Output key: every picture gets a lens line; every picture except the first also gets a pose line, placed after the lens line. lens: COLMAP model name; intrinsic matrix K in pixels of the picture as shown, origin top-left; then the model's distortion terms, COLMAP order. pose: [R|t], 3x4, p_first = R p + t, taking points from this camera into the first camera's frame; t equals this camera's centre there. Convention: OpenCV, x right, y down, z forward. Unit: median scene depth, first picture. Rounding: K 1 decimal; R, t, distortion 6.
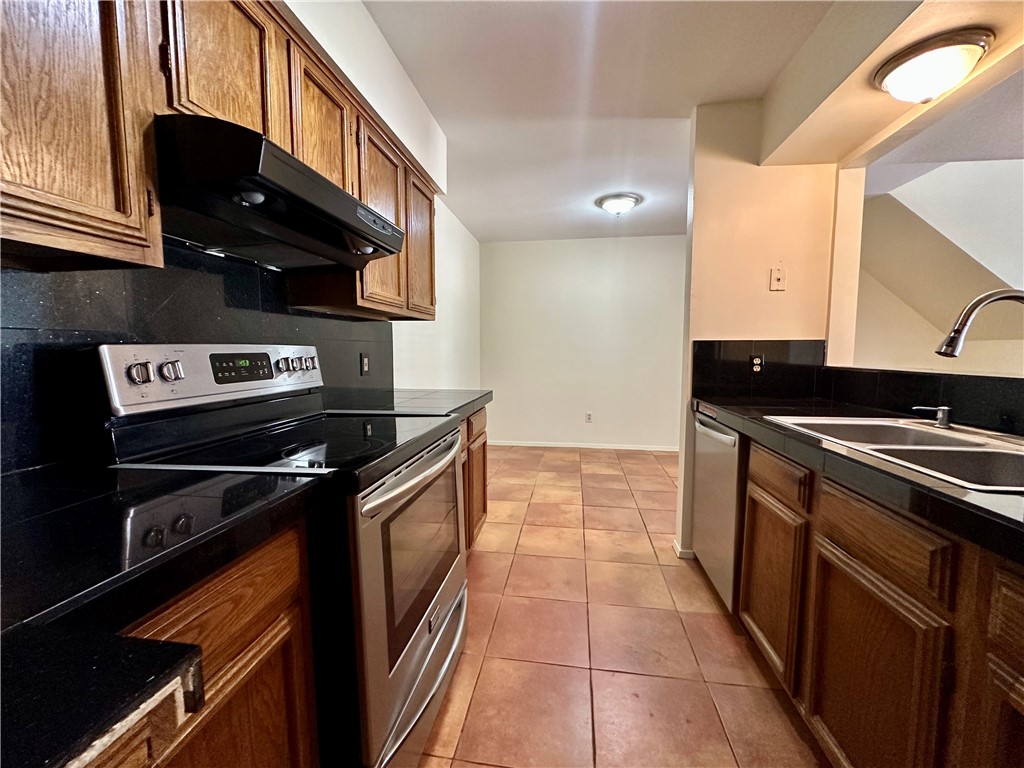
lens RADIAL K [[409.2, 0, 513.6], [0, 409.2, 383.4], [0, 0, 1]] dist [-0.002295, 0.000245]
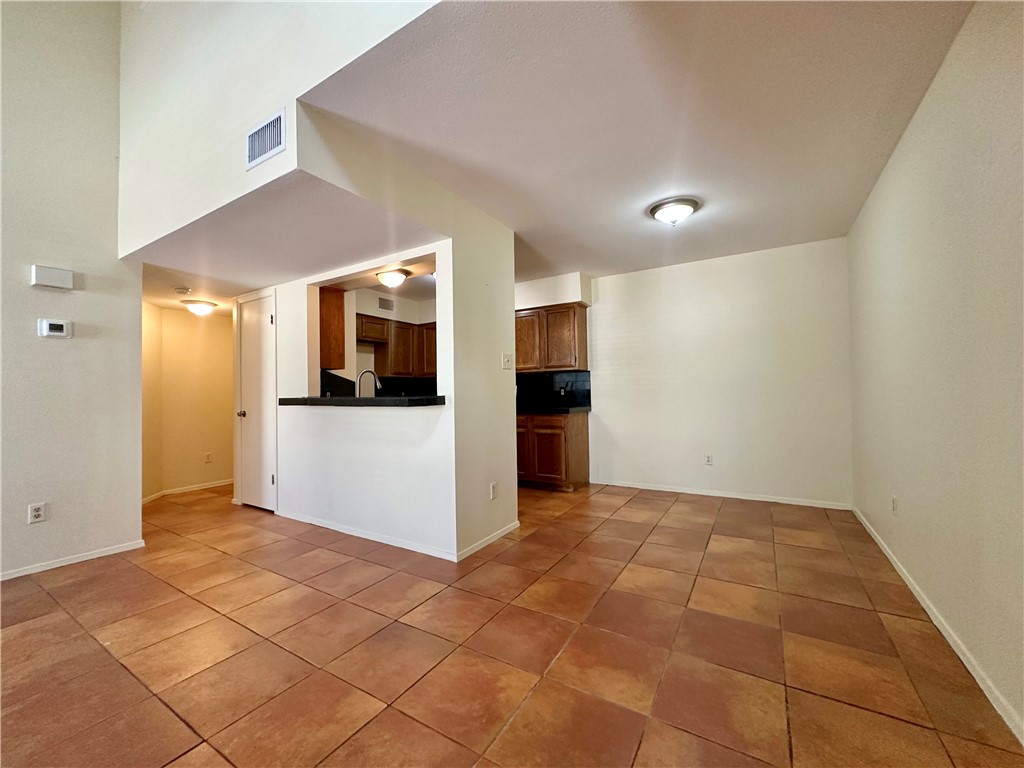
lens RADIAL K [[409.2, 0, 513.6], [0, 409.2, 383.4], [0, 0, 1]] dist [-0.002295, 0.000245]
pose [[-0.389422, -0.014646, -0.920943, 1.412134], [-0.061233, 0.998073, 0.010020, -0.077504], [0.919022, 0.060294, -0.389568, 1.257216]]
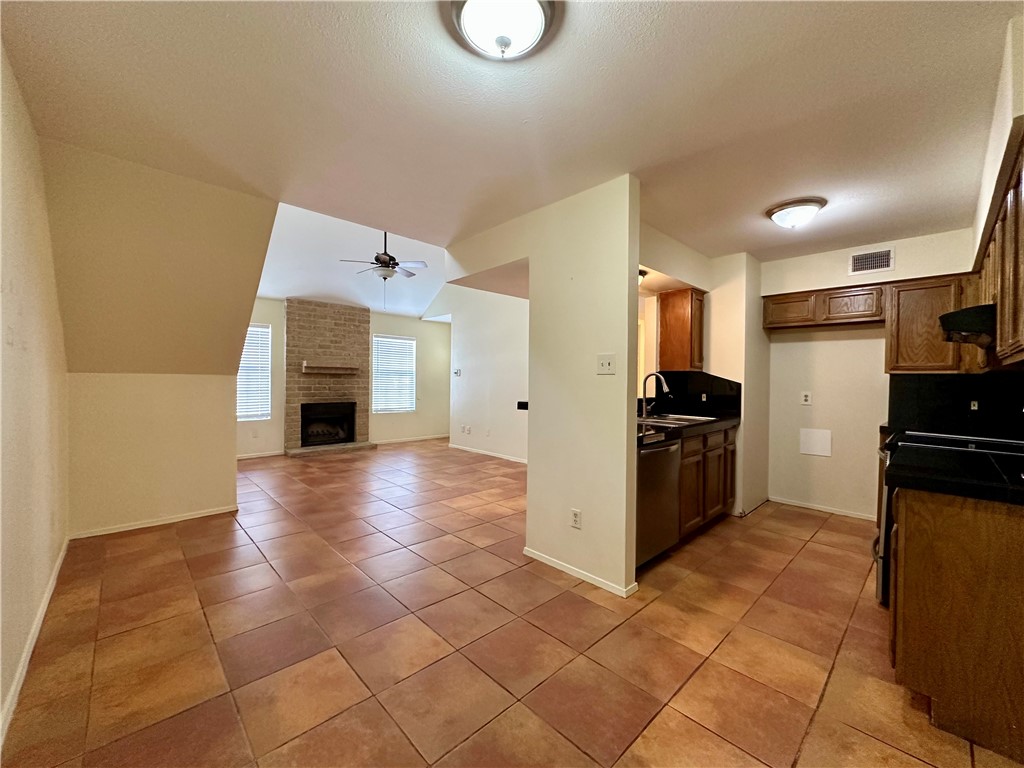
lens RADIAL K [[409.2, 0, 513.6], [0, 409.2, 383.4], [0, 0, 1]] dist [-0.002295, 0.000245]
pose [[-0.788818, -0.018027, 0.614362, 0.013535], [0.037866, 0.996246, 0.077851, -0.159660], [-0.613459, 0.084674, -0.785174, 1.582564]]
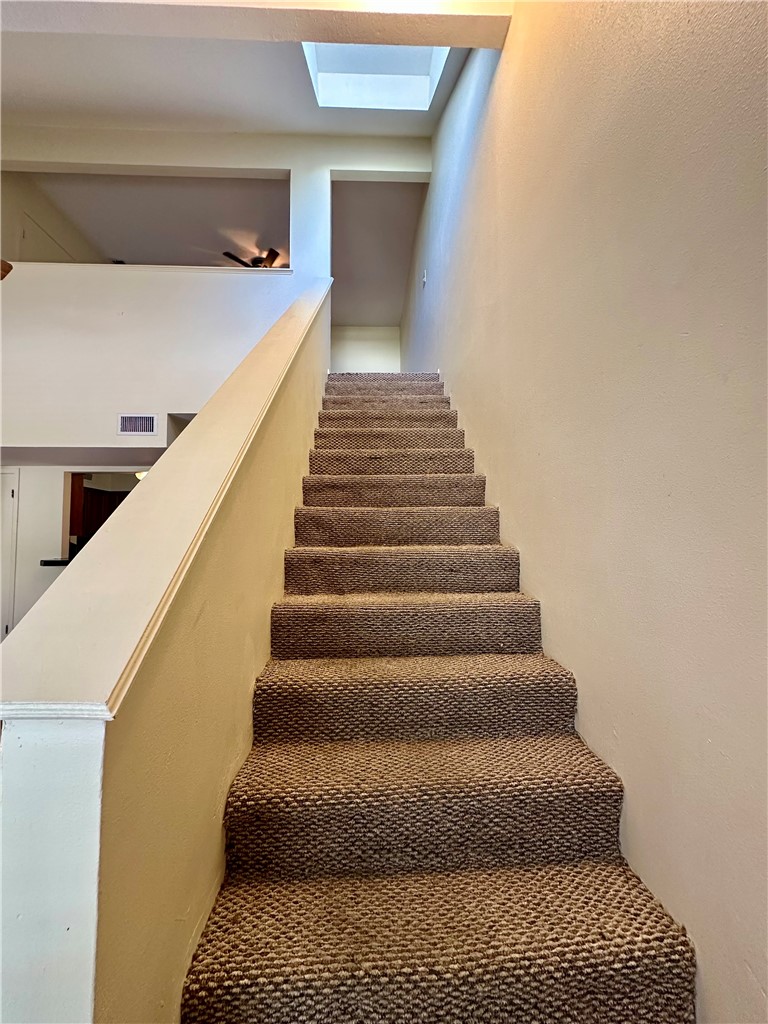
lens RADIAL K [[409.2, 0, 385.3], [0, 409.2, 513.5], [0, 0, 1]] dist [-0.002295, 0.000245]
pose [[0.189313, -0.062795, -0.979907, 2.317543], [-0.073939, 0.994208, -0.077996, -0.130304], [0.979129, 0.087219, 0.183574, 1.135384]]
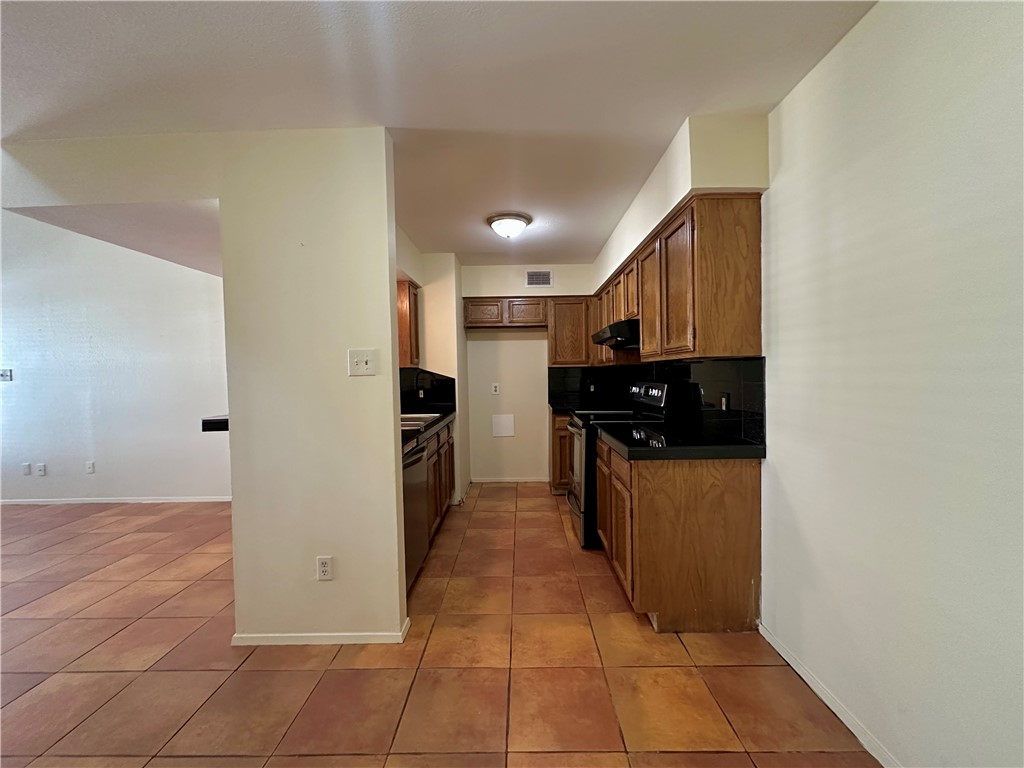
lens RADIAL K [[409.2, 0, 513.6], [0, 409.2, 383.4], [0, 0, 1]] dist [-0.002295, 0.000245]
pose [[-0.991189, 0.019910, -0.130948, 0.226288], [0.005367, 0.993863, 0.110487, -0.164601], [0.132344, 0.108811, -0.985213, 1.490440]]
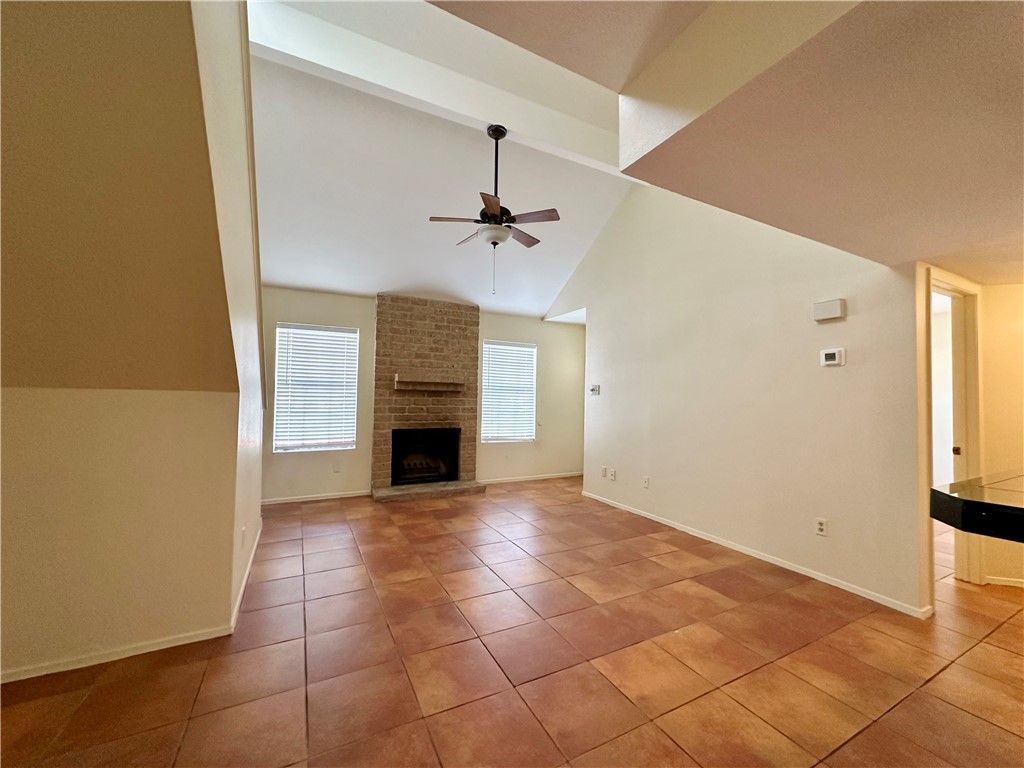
lens RADIAL K [[409.2, 0, 513.6], [0, 409.2, 383.4], [0, 0, 1]] dist [-0.002295, 0.000245]
pose [[-0.588442, 0.011046, 0.808464, 0.620425], [0.048473, 0.998590, 0.021638, -0.125033], [-0.807085, 0.051921, -0.588147, 1.127876]]
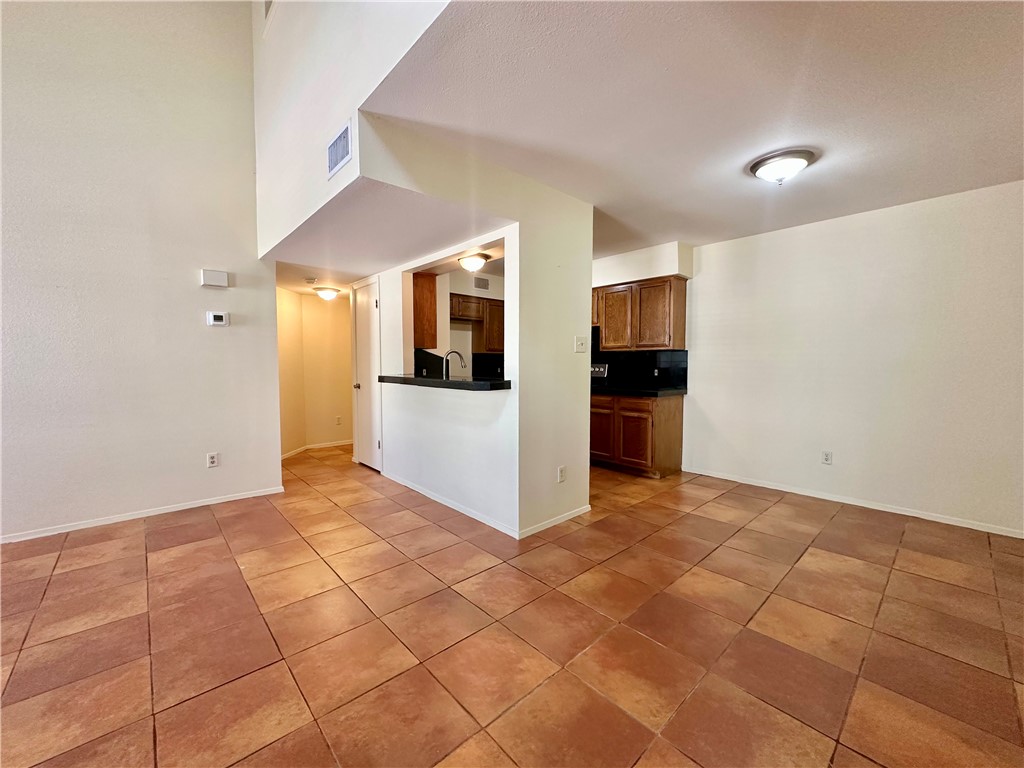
lens RADIAL K [[409.2, 0, 513.6], [0, 409.2, 383.4], [0, 0, 1]] dist [-0.002295, 0.000245]
pose [[-0.630592, 0.038108, -0.775179, 1.350216], [-0.067562, 0.992307, 0.103742, -0.123887], [0.773168, 0.117792, -0.623166, 1.354642]]
